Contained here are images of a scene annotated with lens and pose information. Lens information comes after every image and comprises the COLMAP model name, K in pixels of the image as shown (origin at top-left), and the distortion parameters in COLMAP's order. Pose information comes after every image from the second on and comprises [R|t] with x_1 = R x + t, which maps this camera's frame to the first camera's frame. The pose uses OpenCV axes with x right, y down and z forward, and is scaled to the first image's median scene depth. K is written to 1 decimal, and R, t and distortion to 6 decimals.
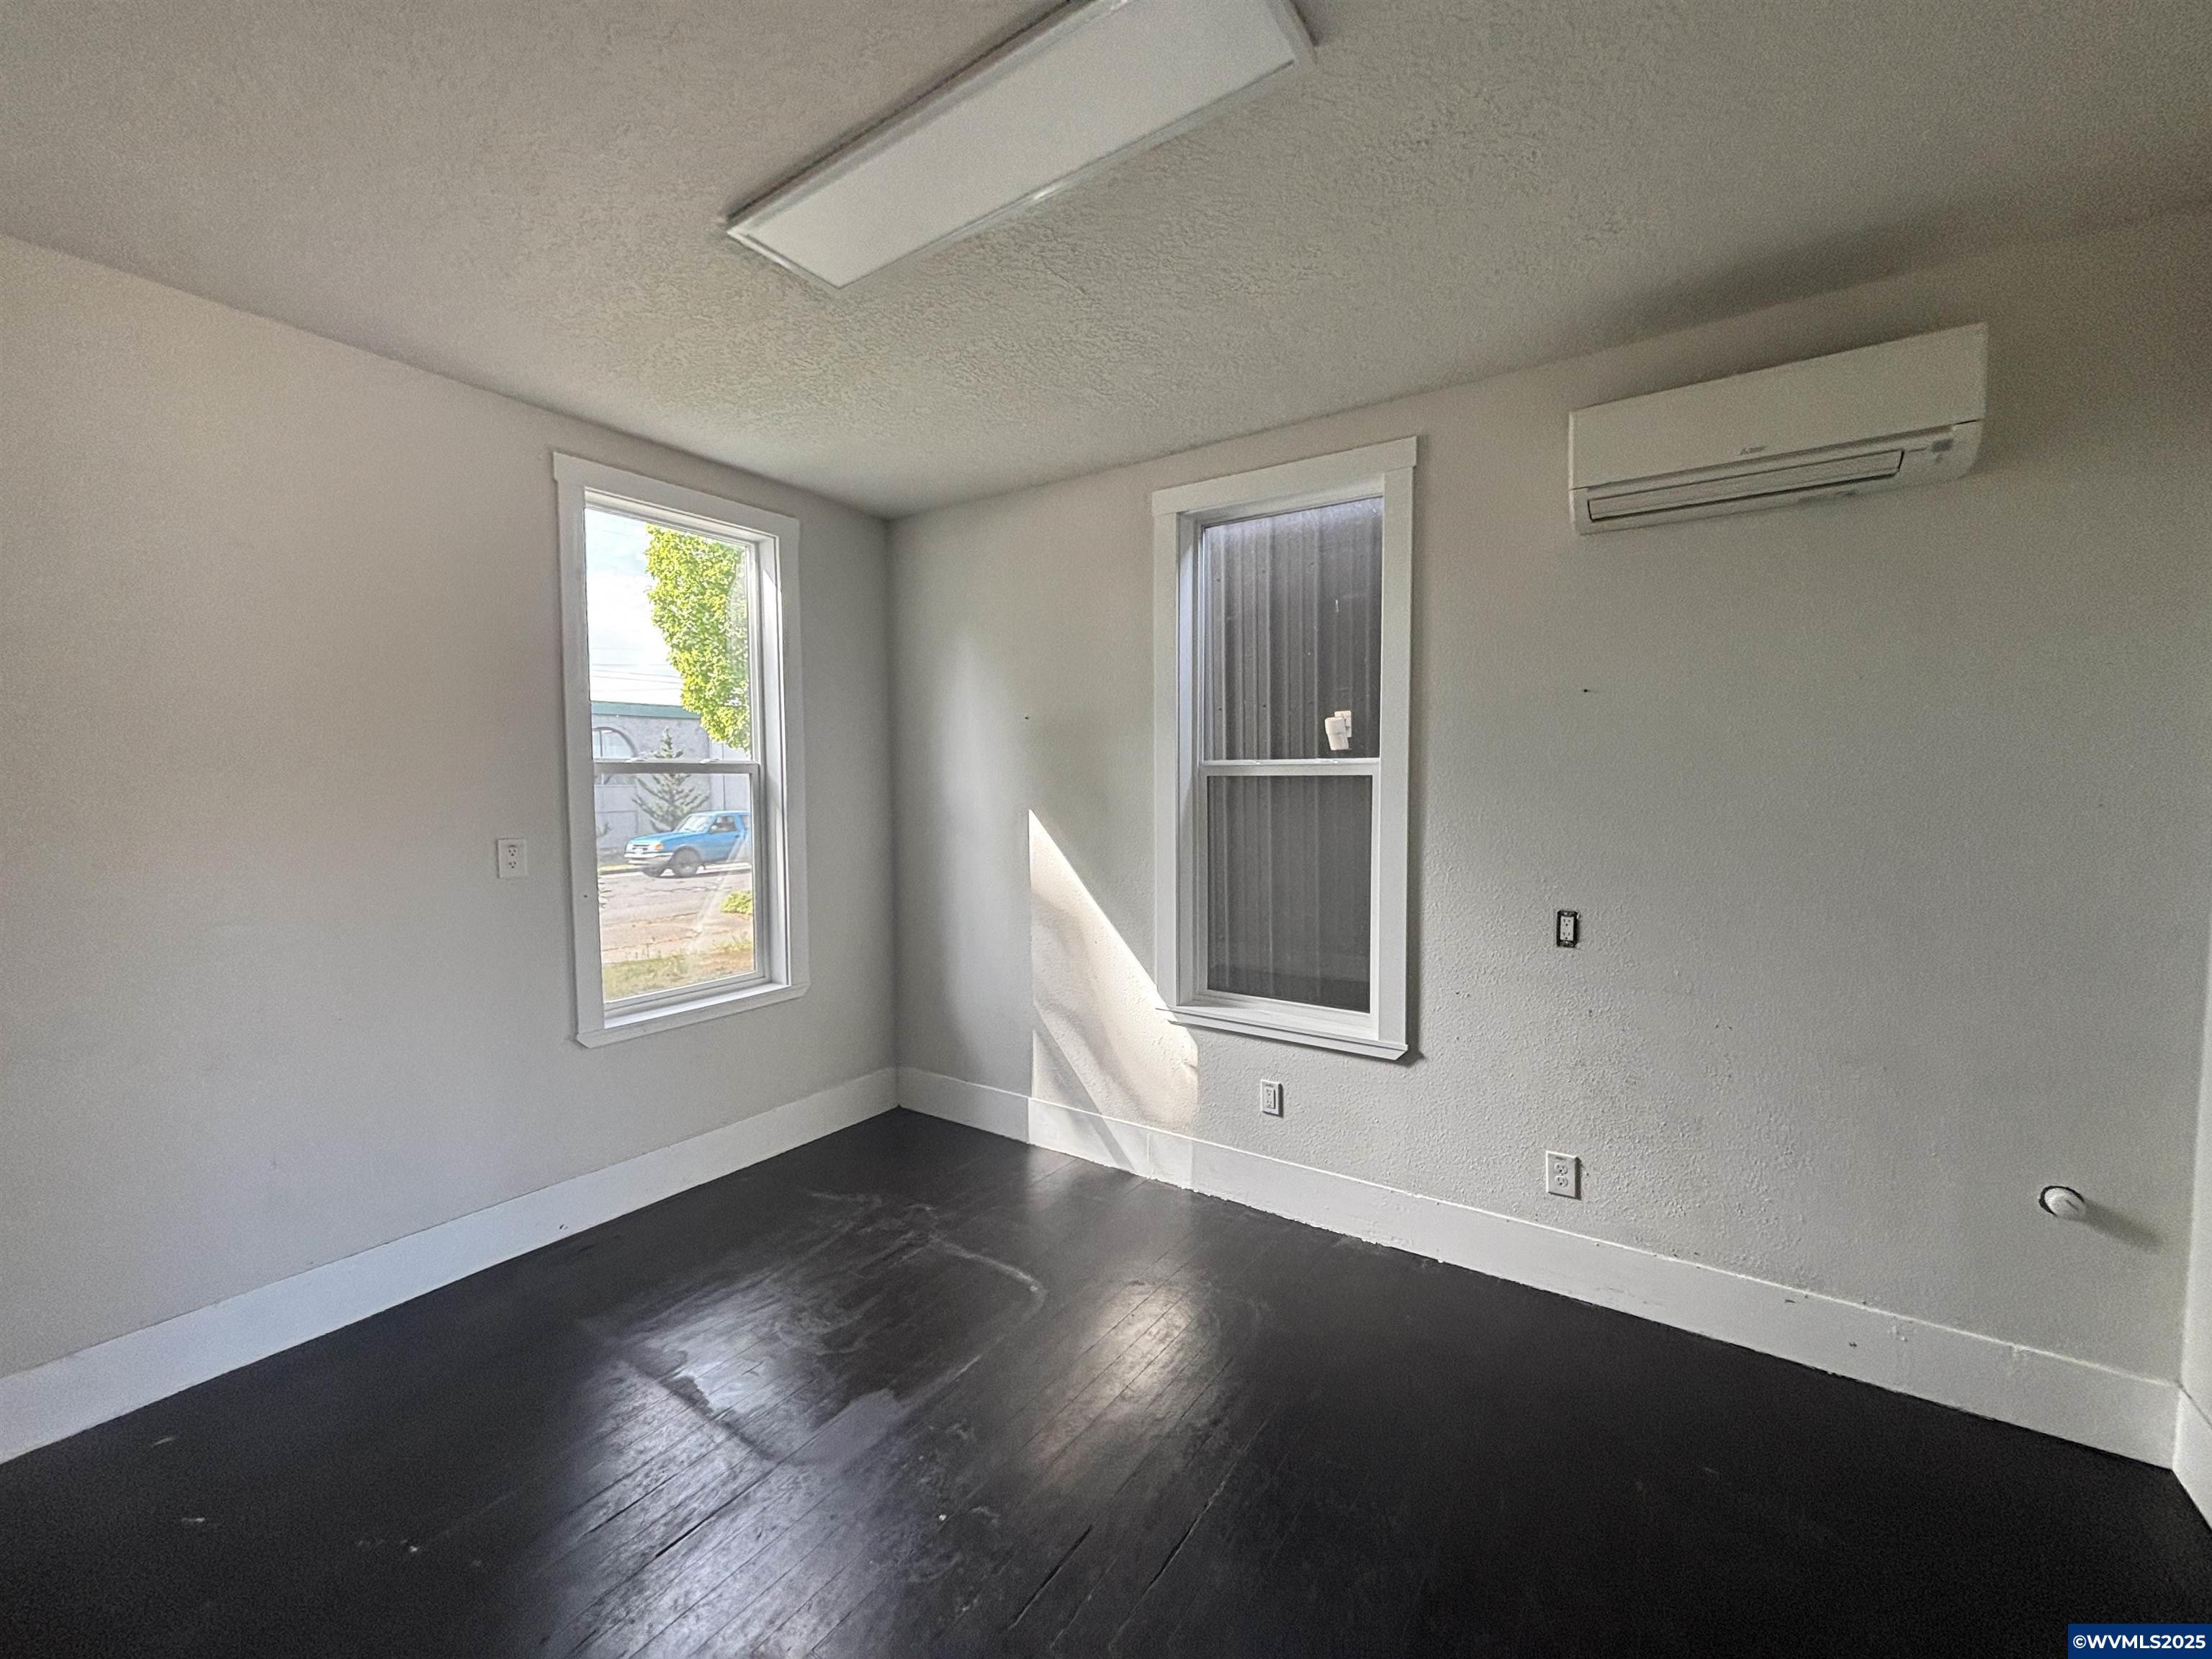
lens RADIAL K [[888.2, 0, 1107.7], [0, 888.2, 816.7], [0, 0, 1]] dist [-0.010889, 0.003356]
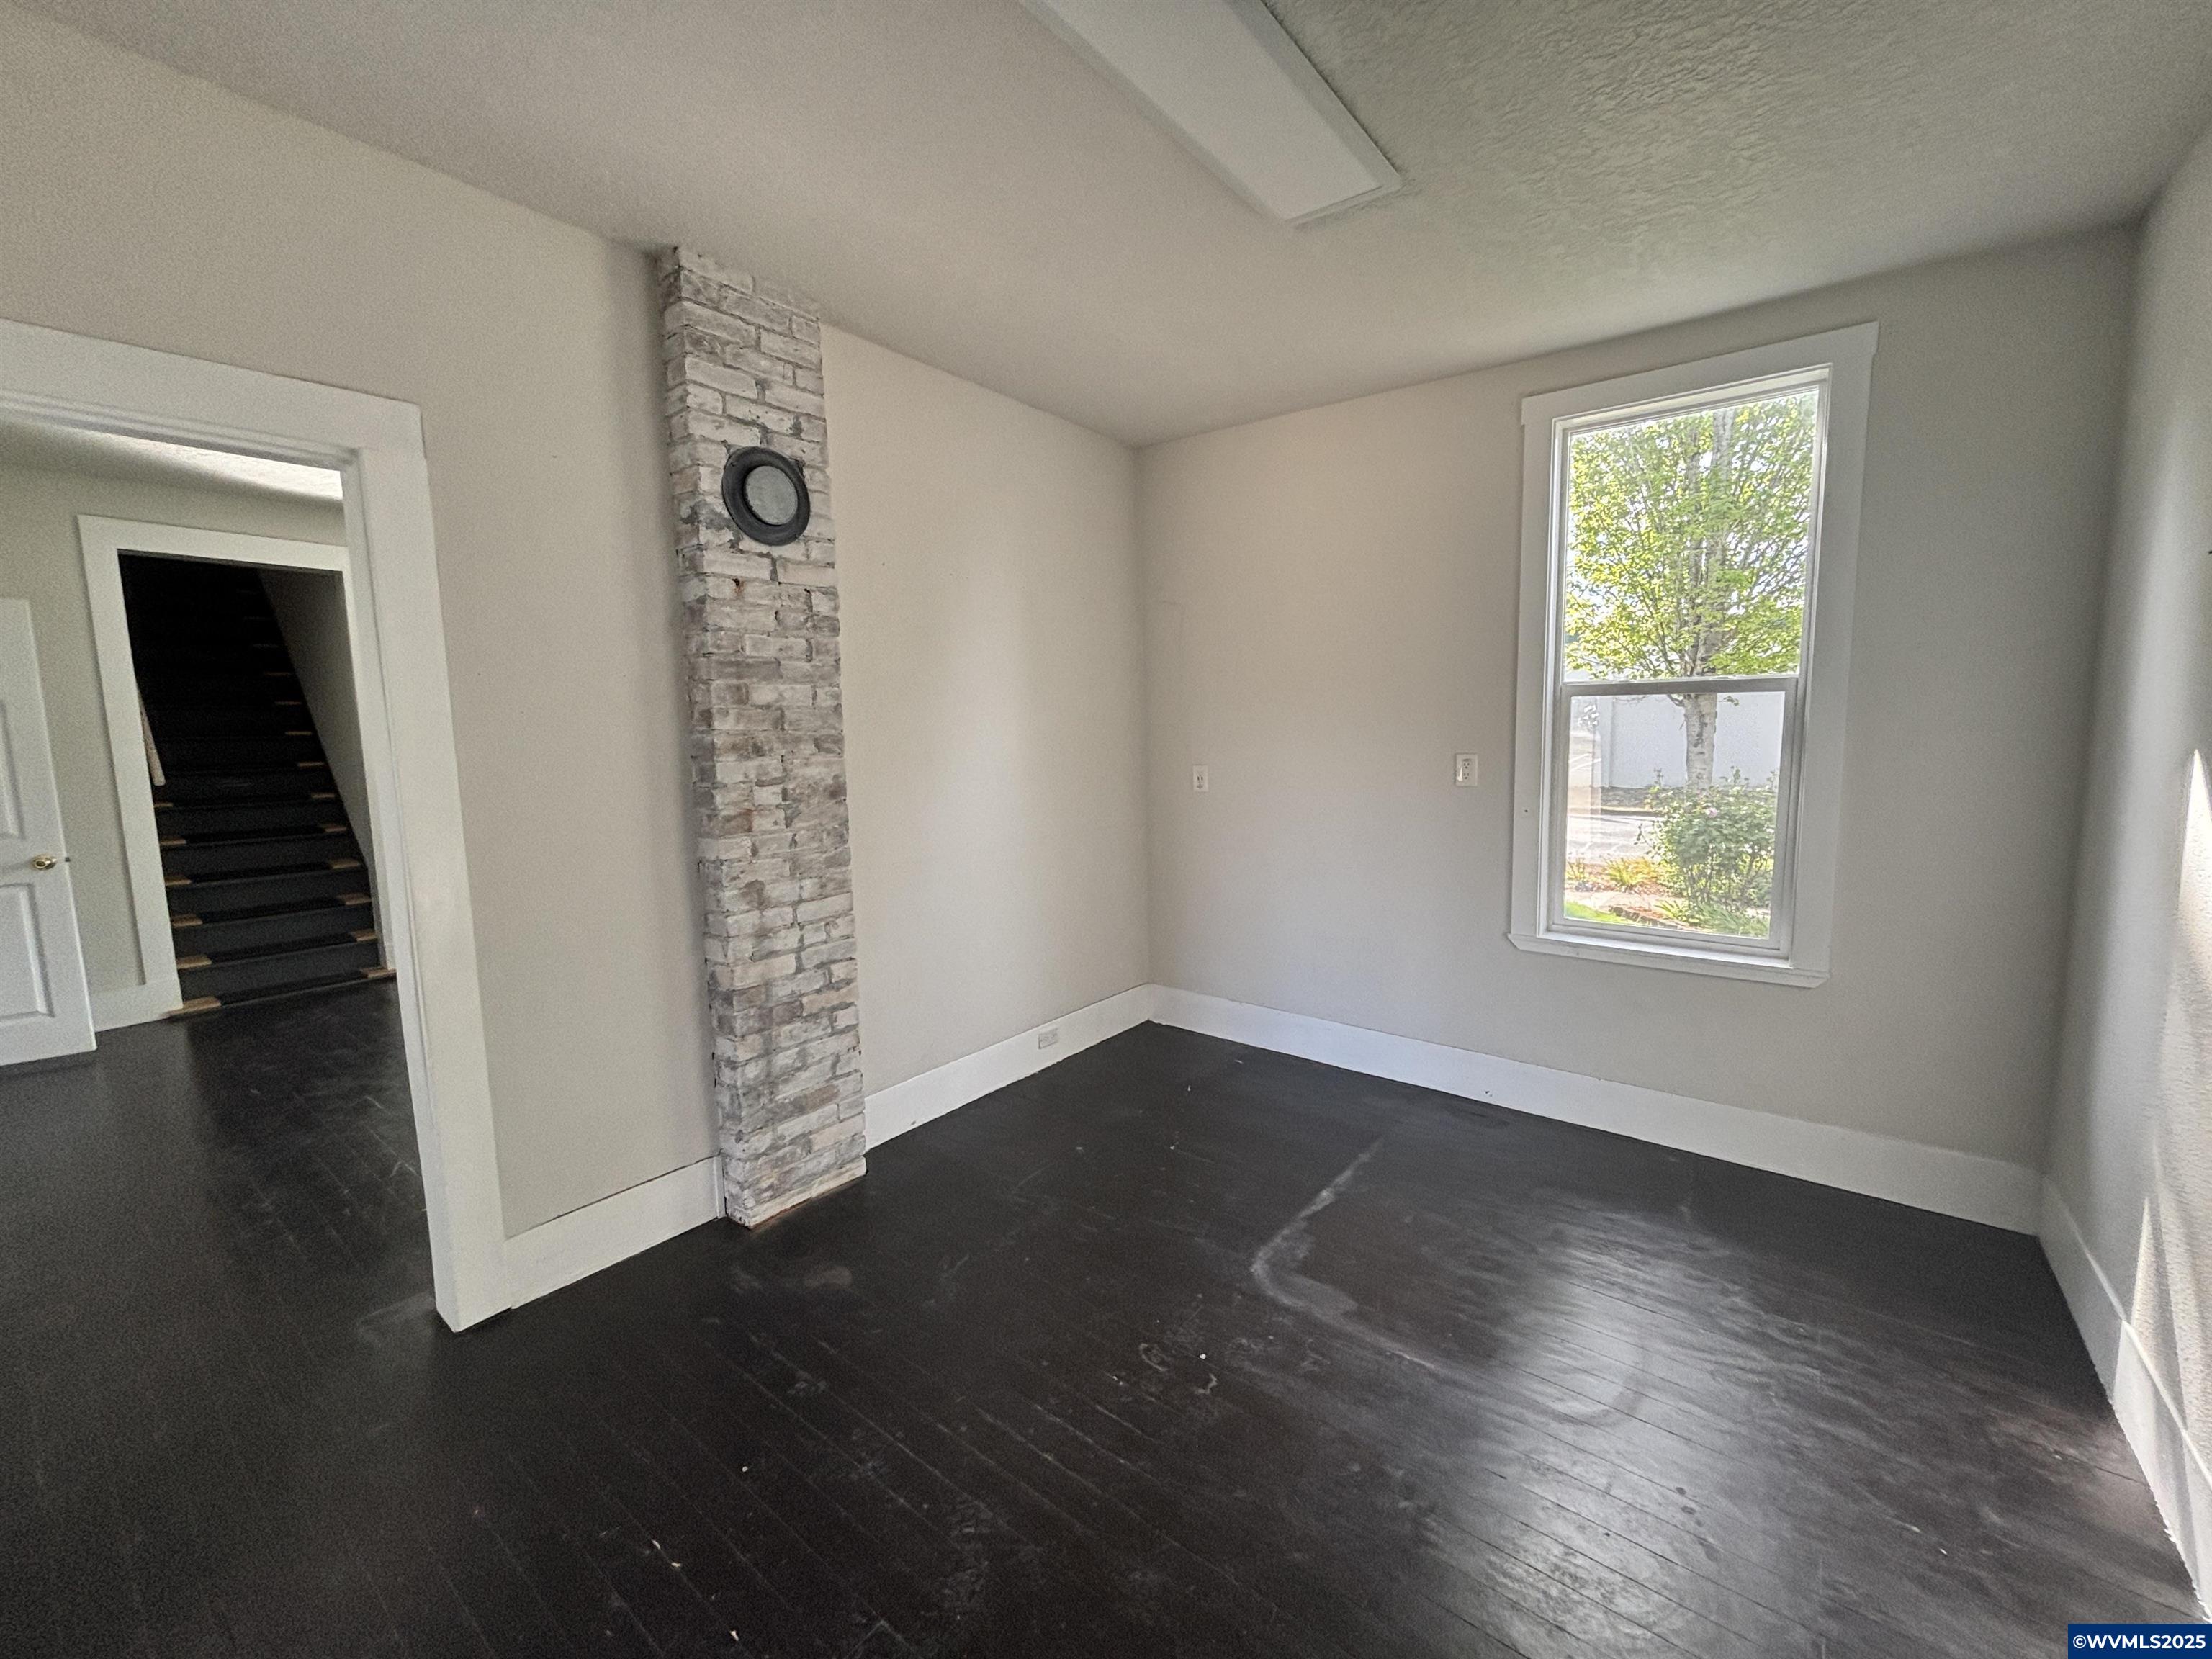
lens RADIAL K [[888.2, 0, 1107.7], [0, 888.2, 816.7], [0, 0, 1]] dist [-0.010889, 0.003356]
pose [[-0.062584, 0.115682, -0.991313, 0.493508], [-0.027837, 0.992671, 0.117598, -0.016145], [0.997651, 0.034955, -0.058905, 0.520507]]
